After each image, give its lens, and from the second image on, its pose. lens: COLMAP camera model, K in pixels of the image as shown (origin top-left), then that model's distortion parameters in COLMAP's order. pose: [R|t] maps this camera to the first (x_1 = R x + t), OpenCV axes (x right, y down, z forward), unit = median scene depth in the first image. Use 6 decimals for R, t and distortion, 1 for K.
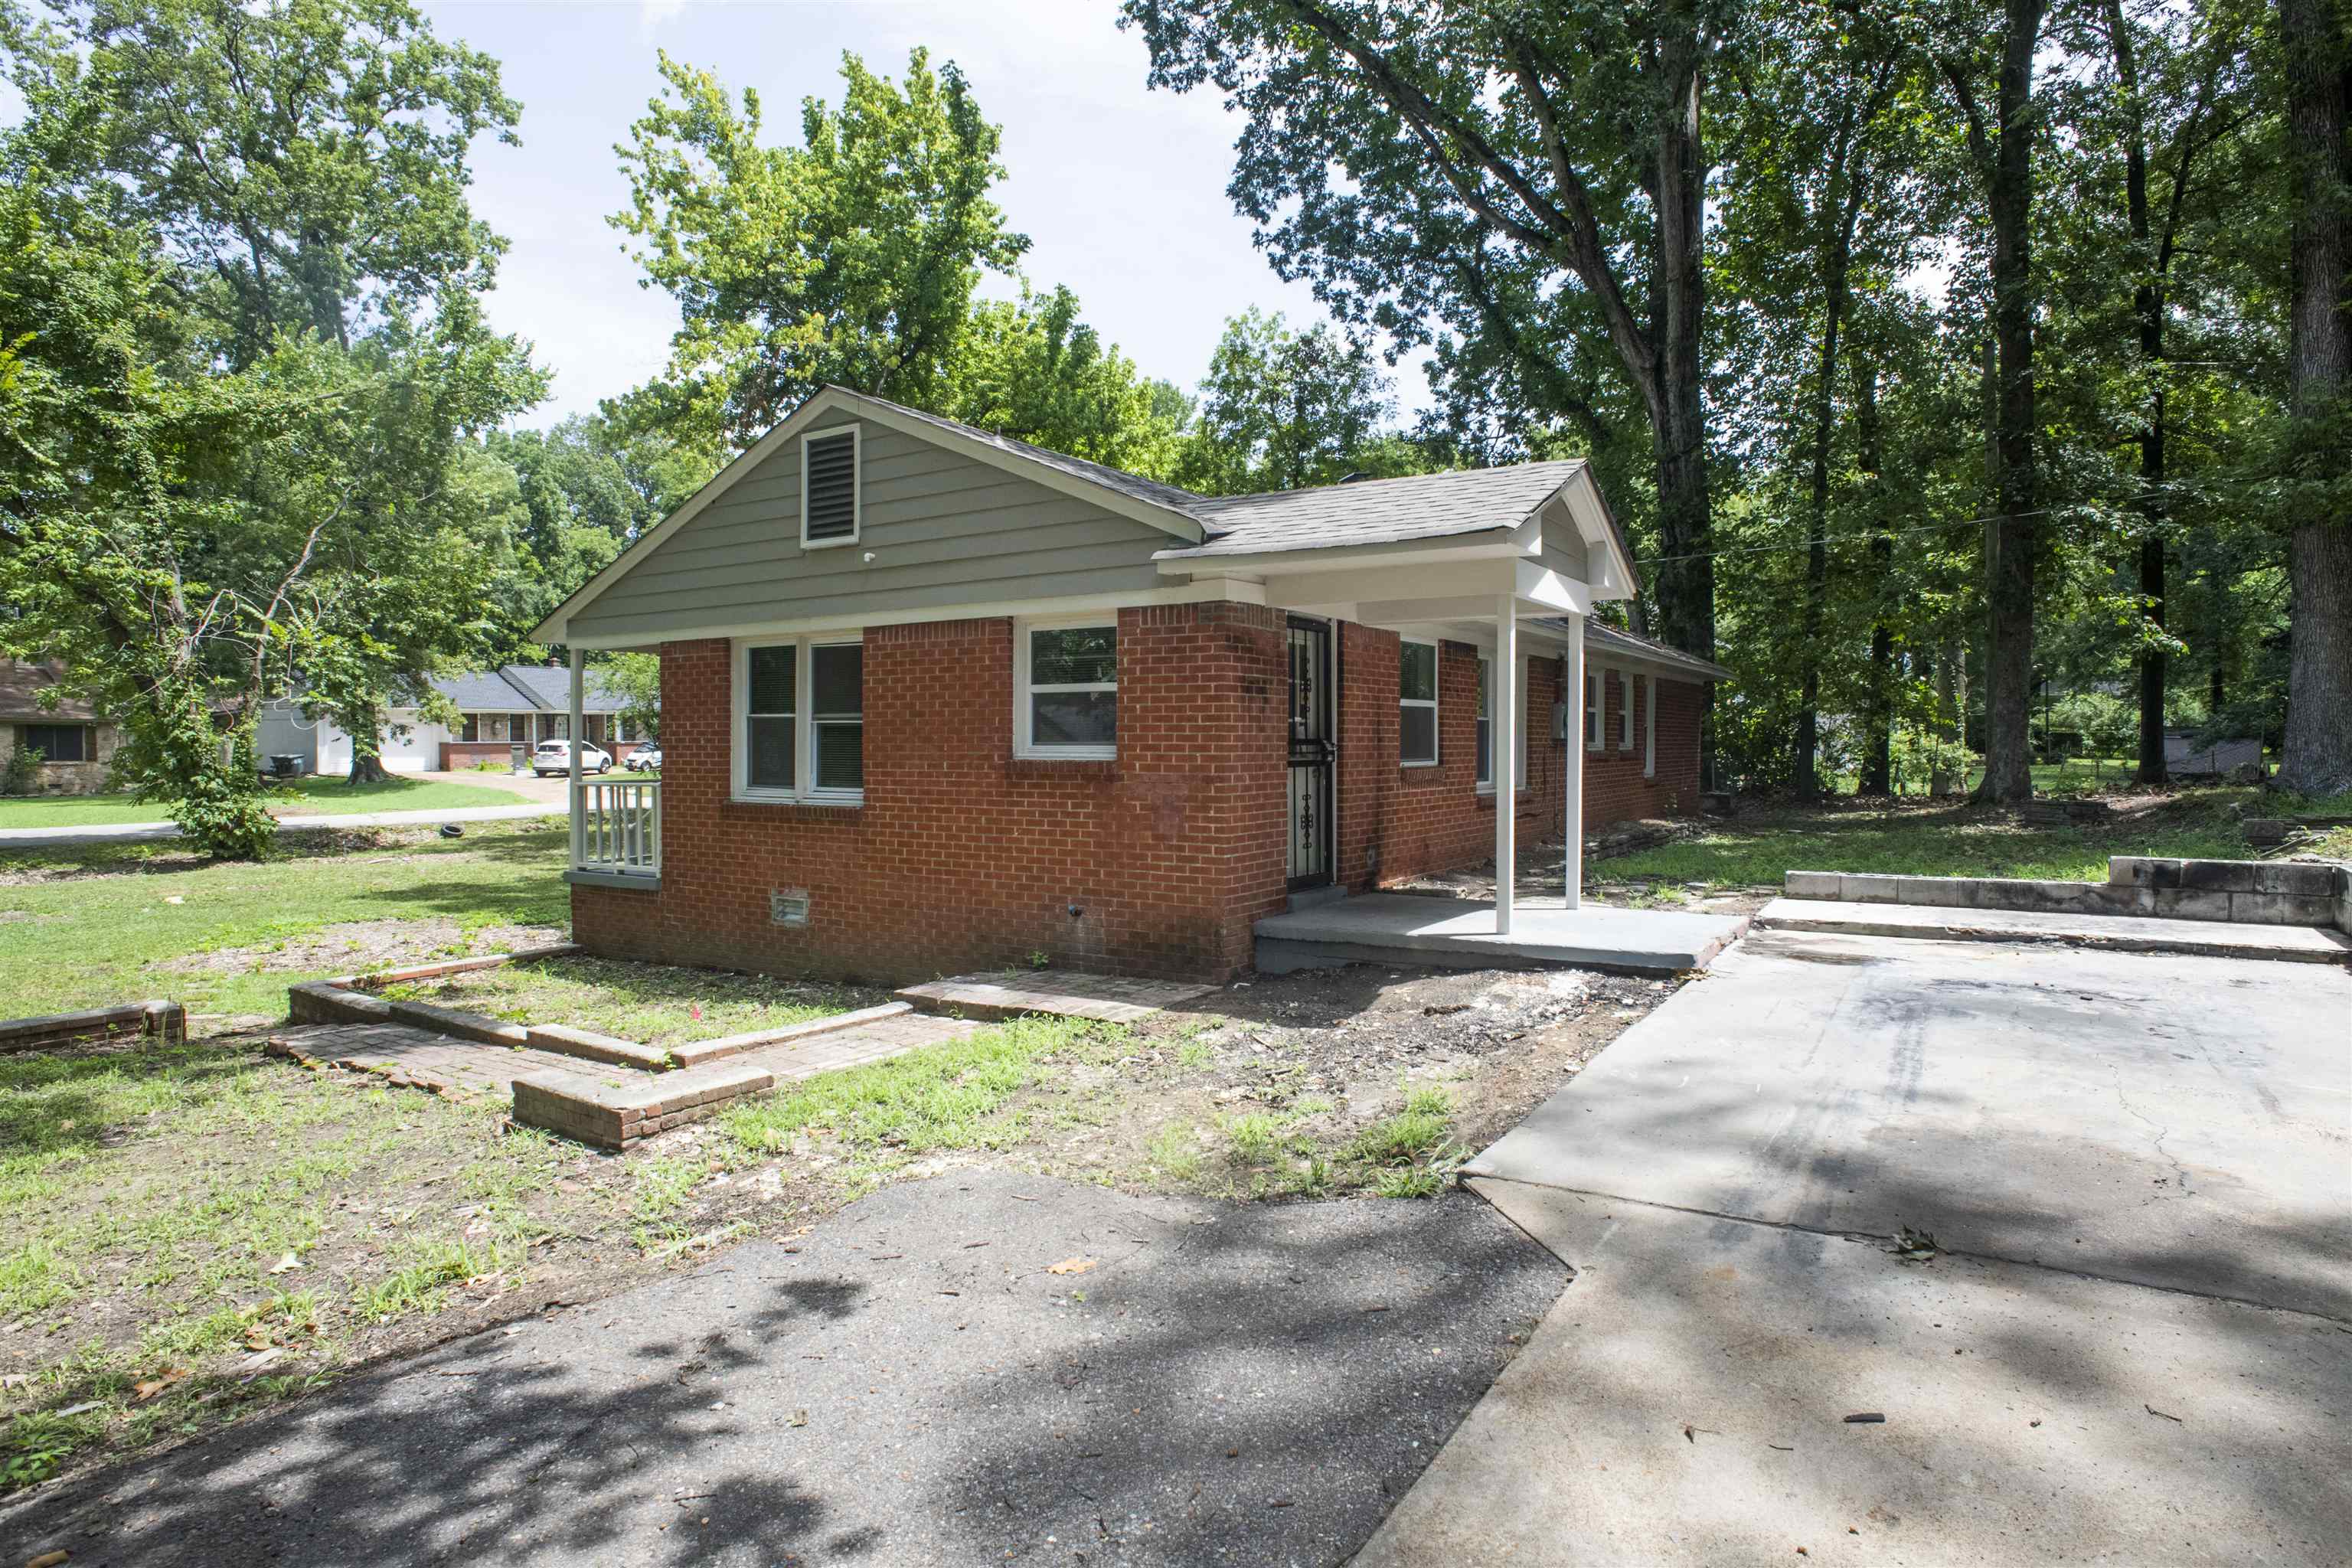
lens RADIAL K [[1266.6, 0, 1190.0], [0, 1266.6, 785.2], [0, 0, 1]] dist [-0.001632, 0.001833]
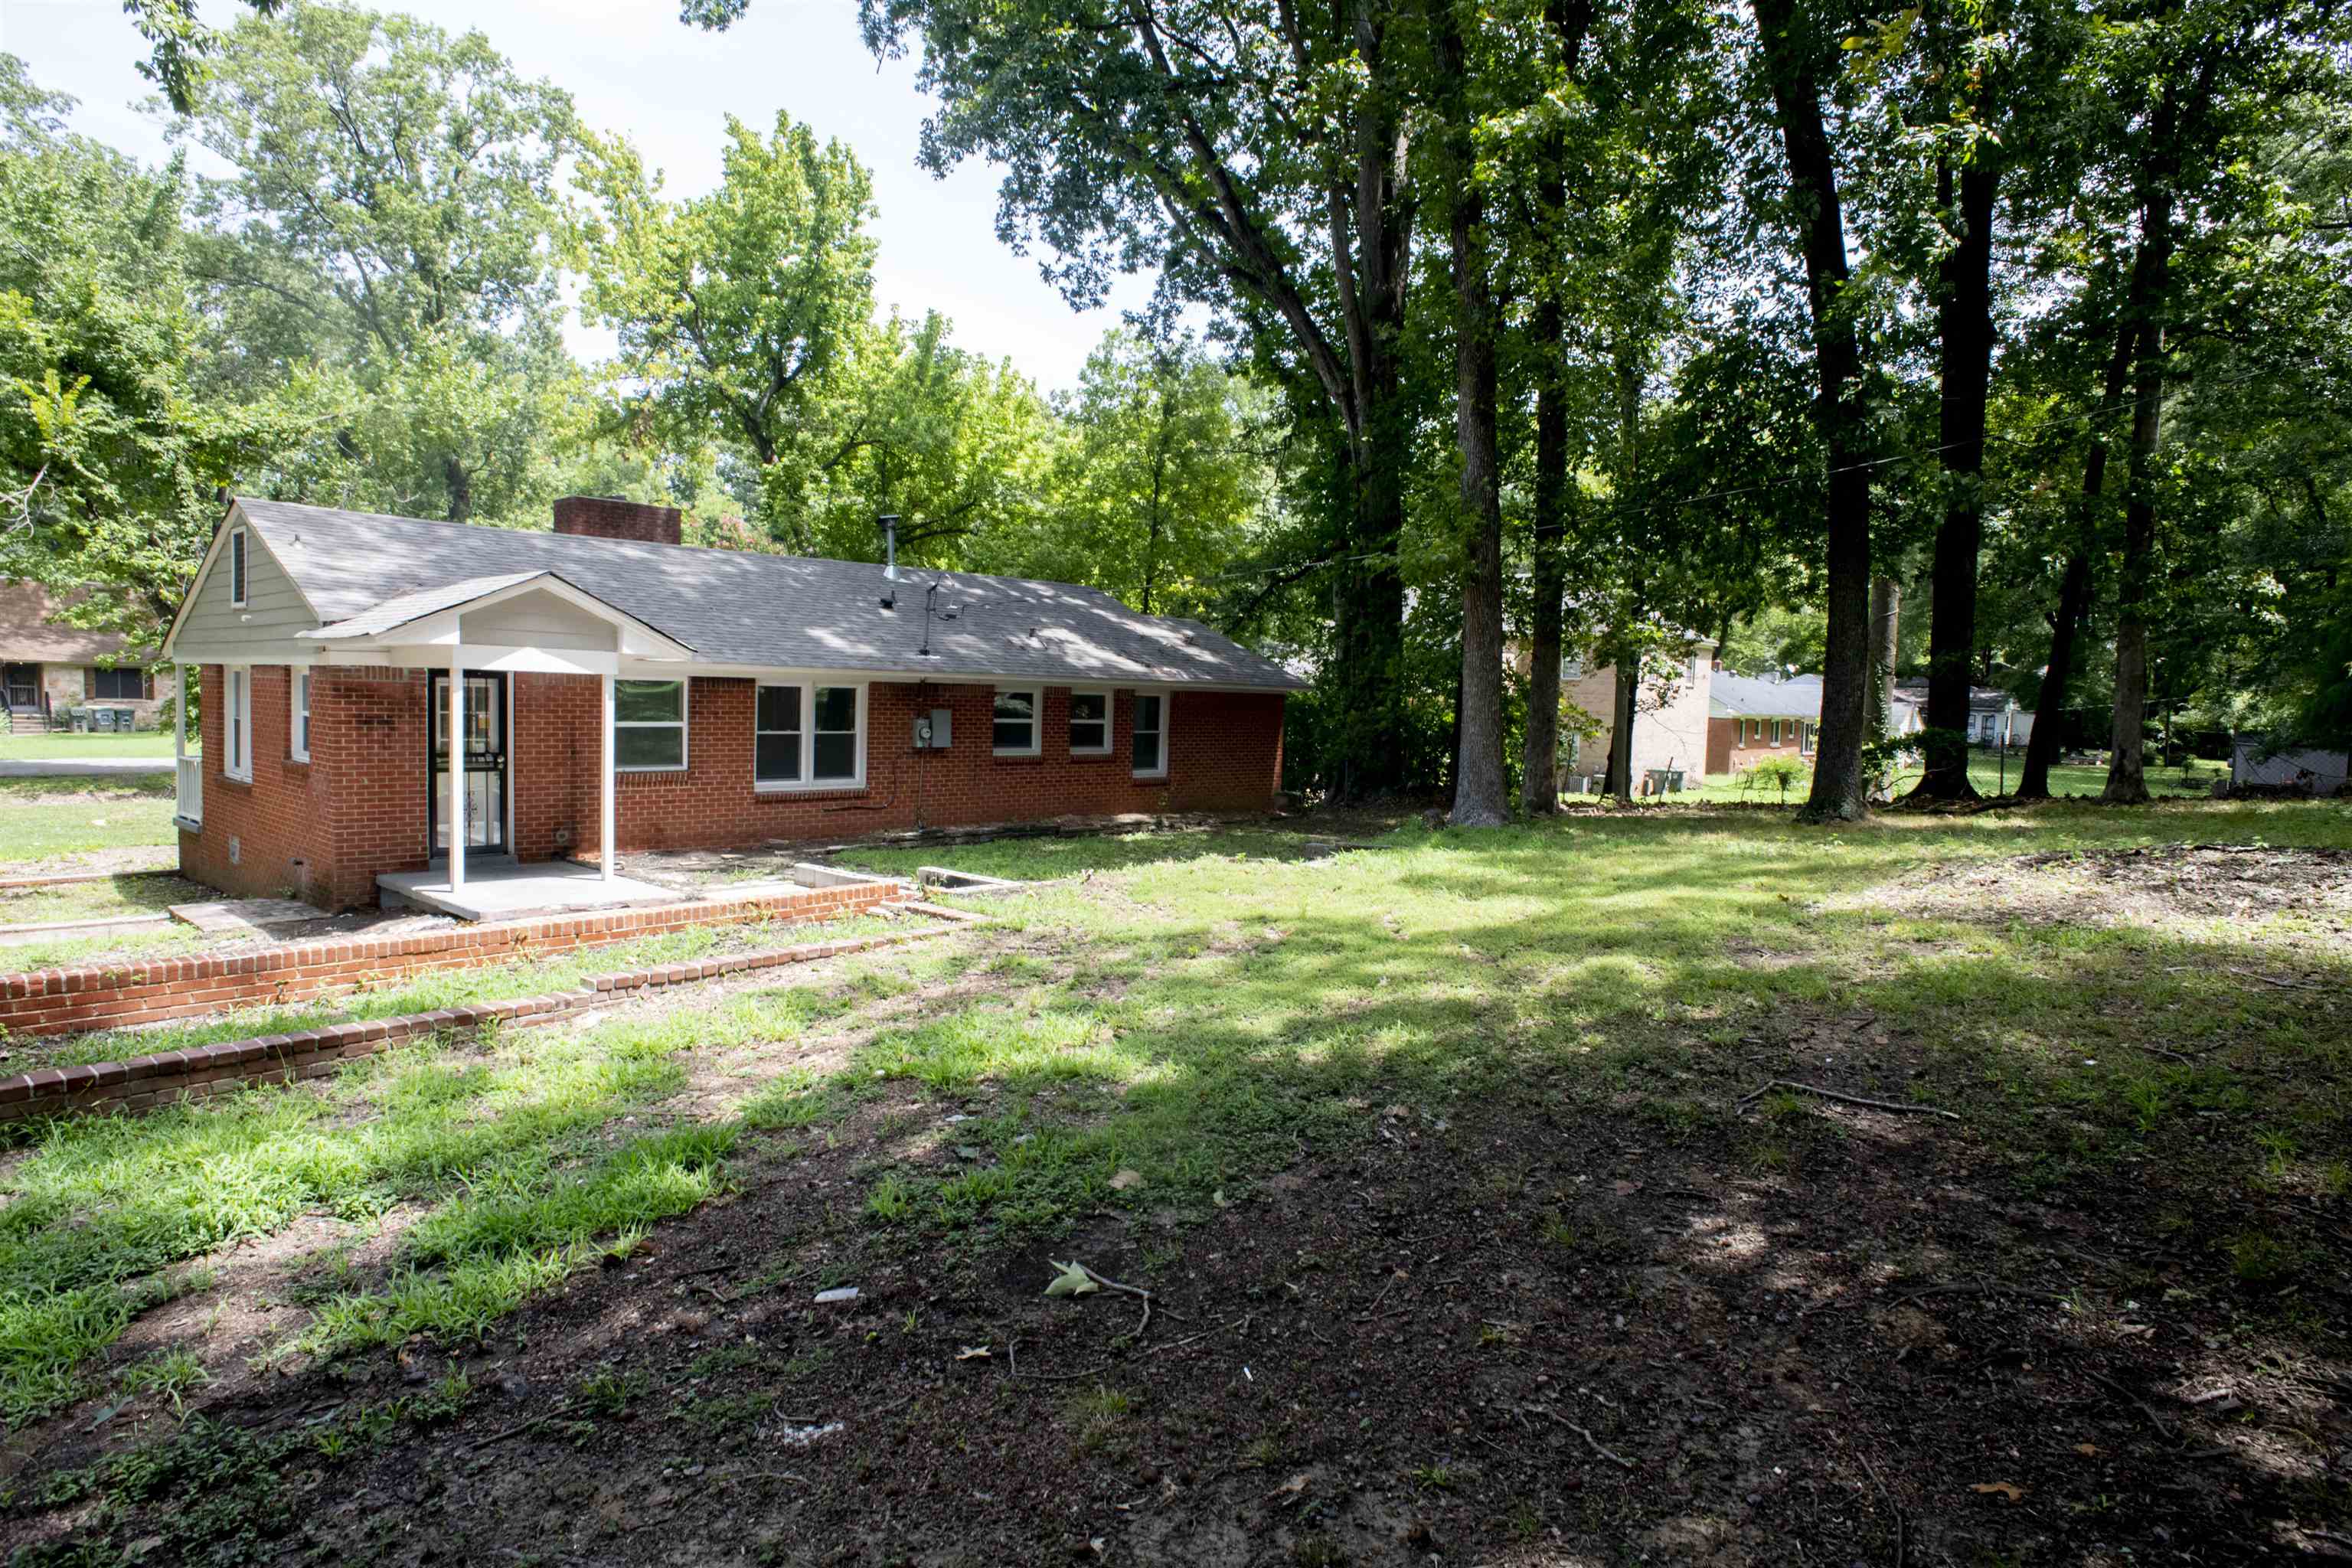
lens RADIAL K [[1266.6, 0, 1155.9], [0, 1266.6, 779.7], [0, 0, 1]] dist [-0.001632, 0.001833]
pose [[0.986042, 0.041146, -0.161332, 0.355031], [-0.036719, 0.998865, 0.030325, -0.025112], [0.162397, -0.023978, 0.986434, -0.099356]]
